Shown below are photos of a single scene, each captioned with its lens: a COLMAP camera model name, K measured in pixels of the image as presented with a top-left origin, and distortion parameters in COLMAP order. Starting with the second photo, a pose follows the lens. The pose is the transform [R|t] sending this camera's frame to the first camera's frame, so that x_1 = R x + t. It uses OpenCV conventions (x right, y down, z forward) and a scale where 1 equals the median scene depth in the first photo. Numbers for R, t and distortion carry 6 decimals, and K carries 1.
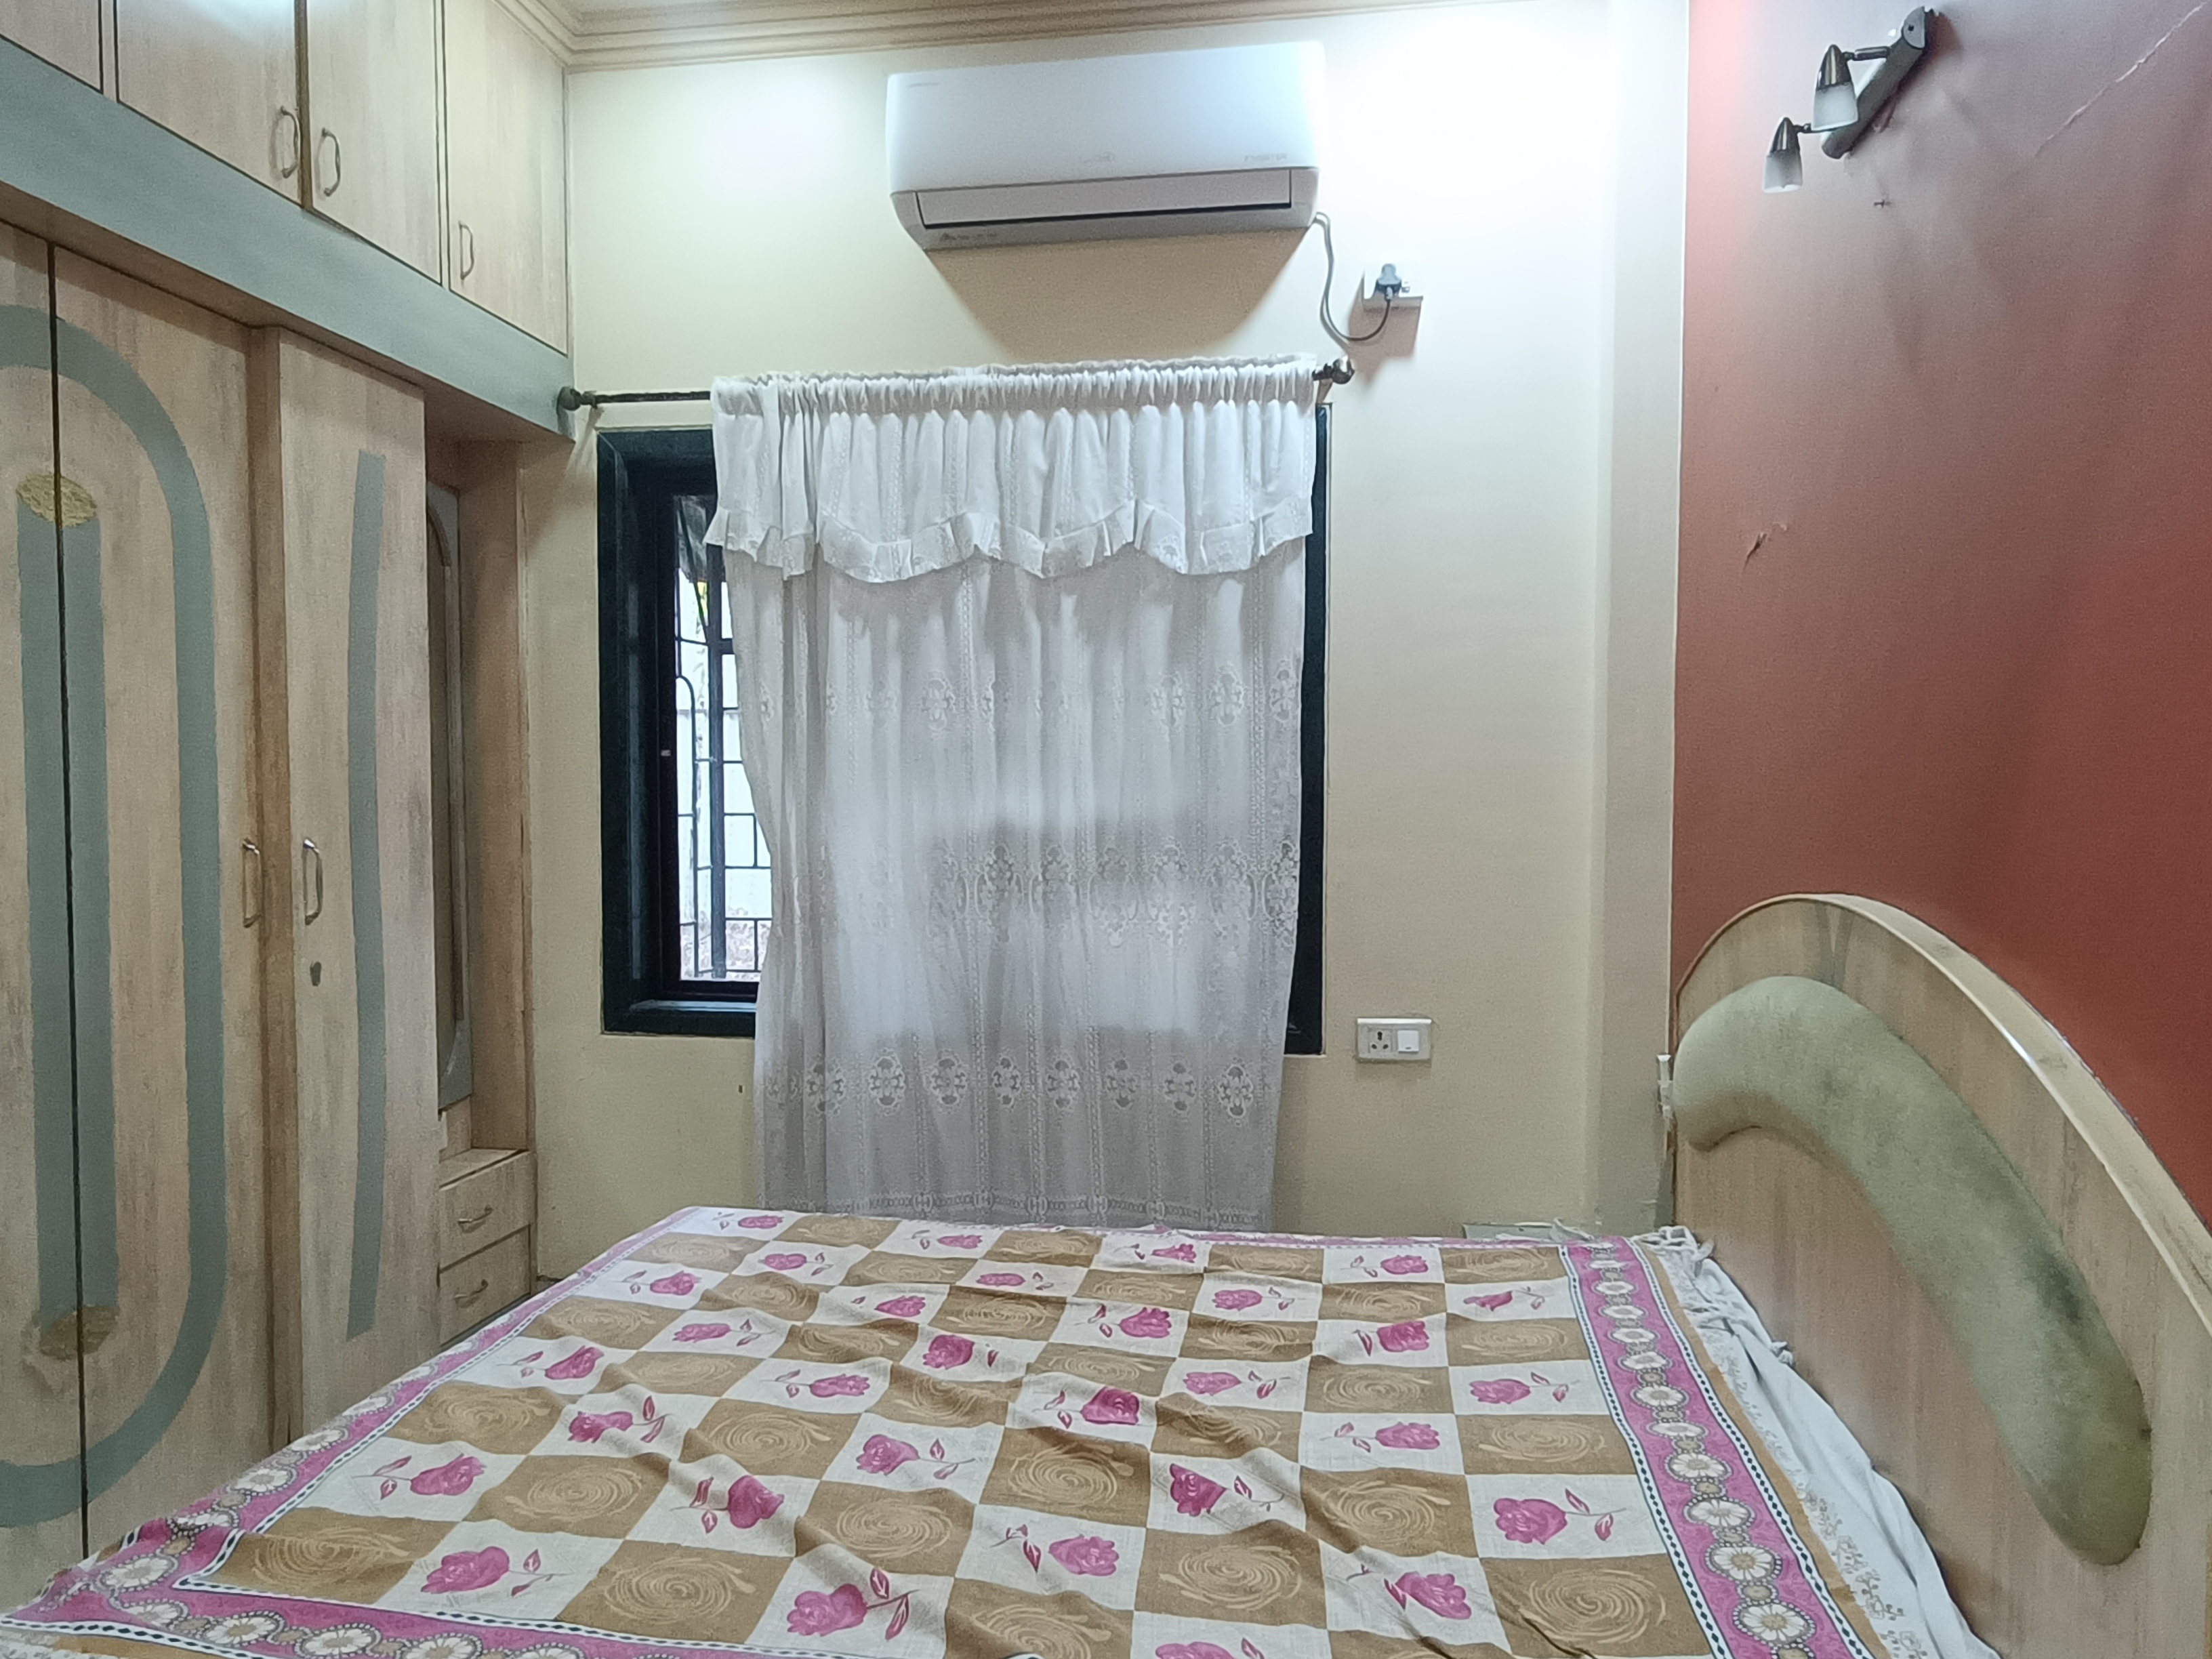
lens RADIAL K [[1490.1, 0, 1108.0], [0, 1490.1, 865.0], [0, 0, 1]] dist [-0.002405, -0.004246]
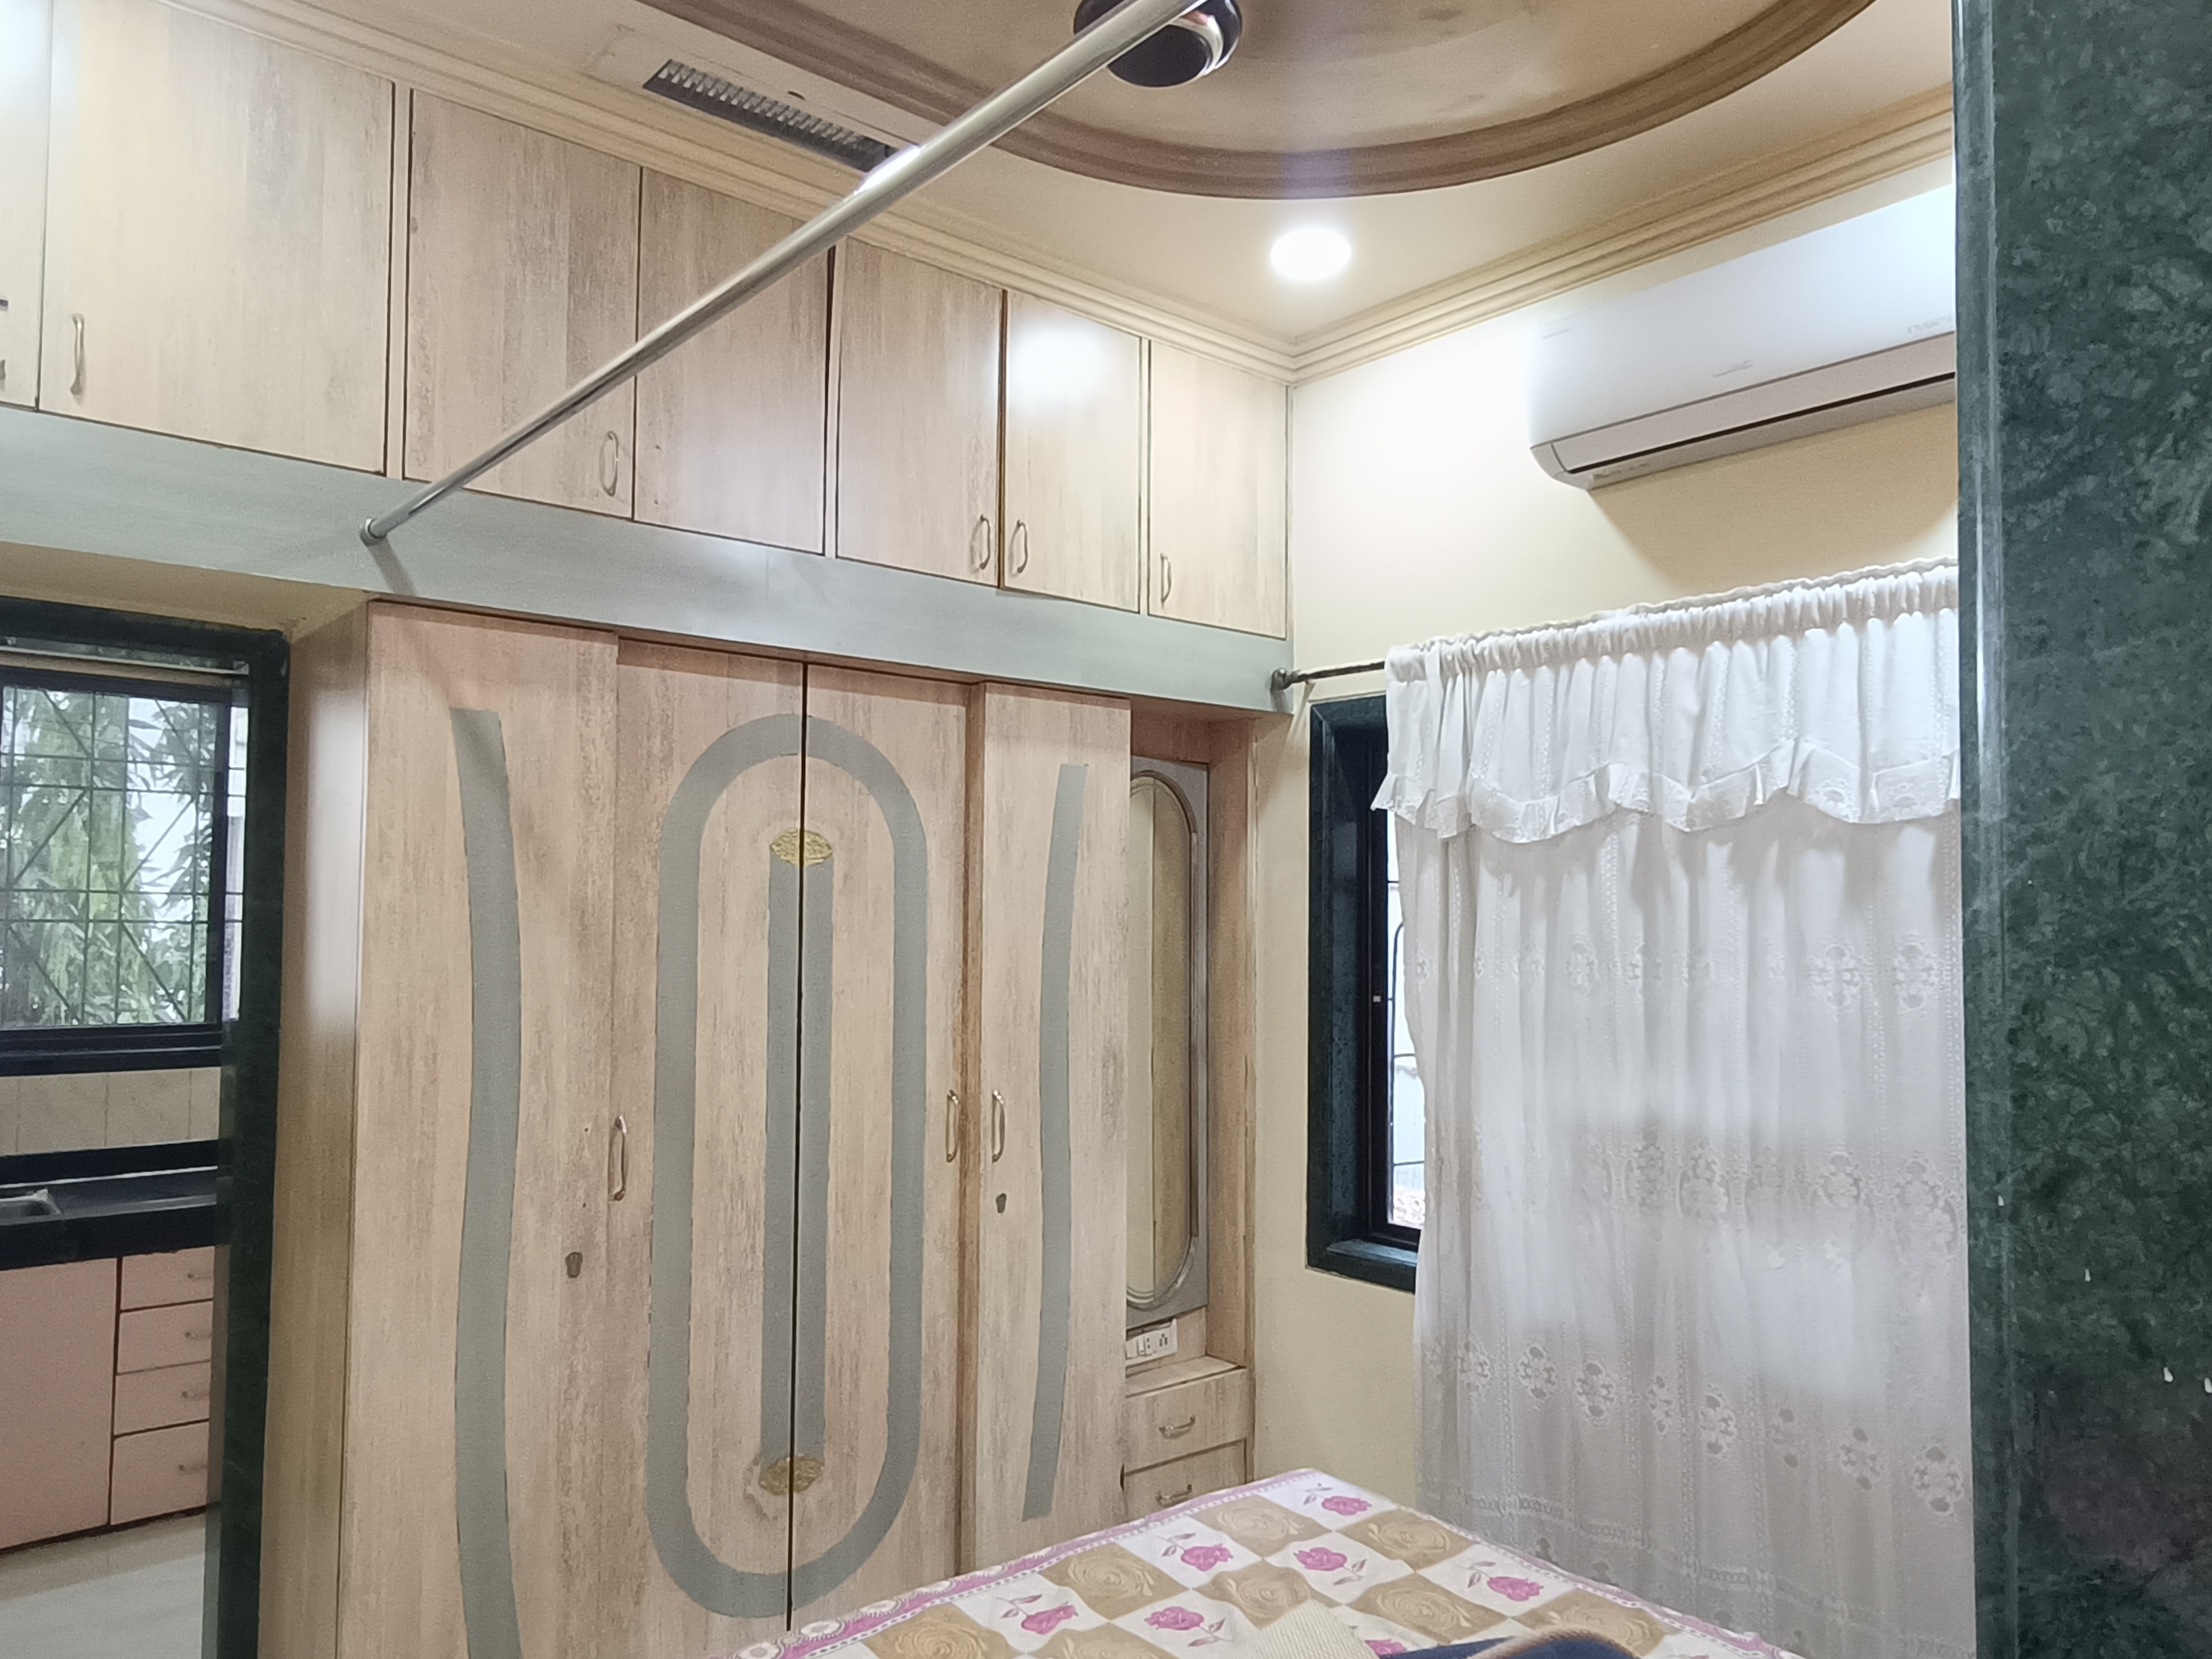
lens RADIAL K [[1490.1, 0, 1108.0], [0, 1490.1, 865.0], [0, 0, 1]] dist [-0.002405, -0.004246]
pose [[0.758172, -0.022907, -0.651652, 0.272869], [-0.038737, 0.996035, -0.080082, -0.089241], [0.650903, 0.085959, 0.754279, 0.104576]]
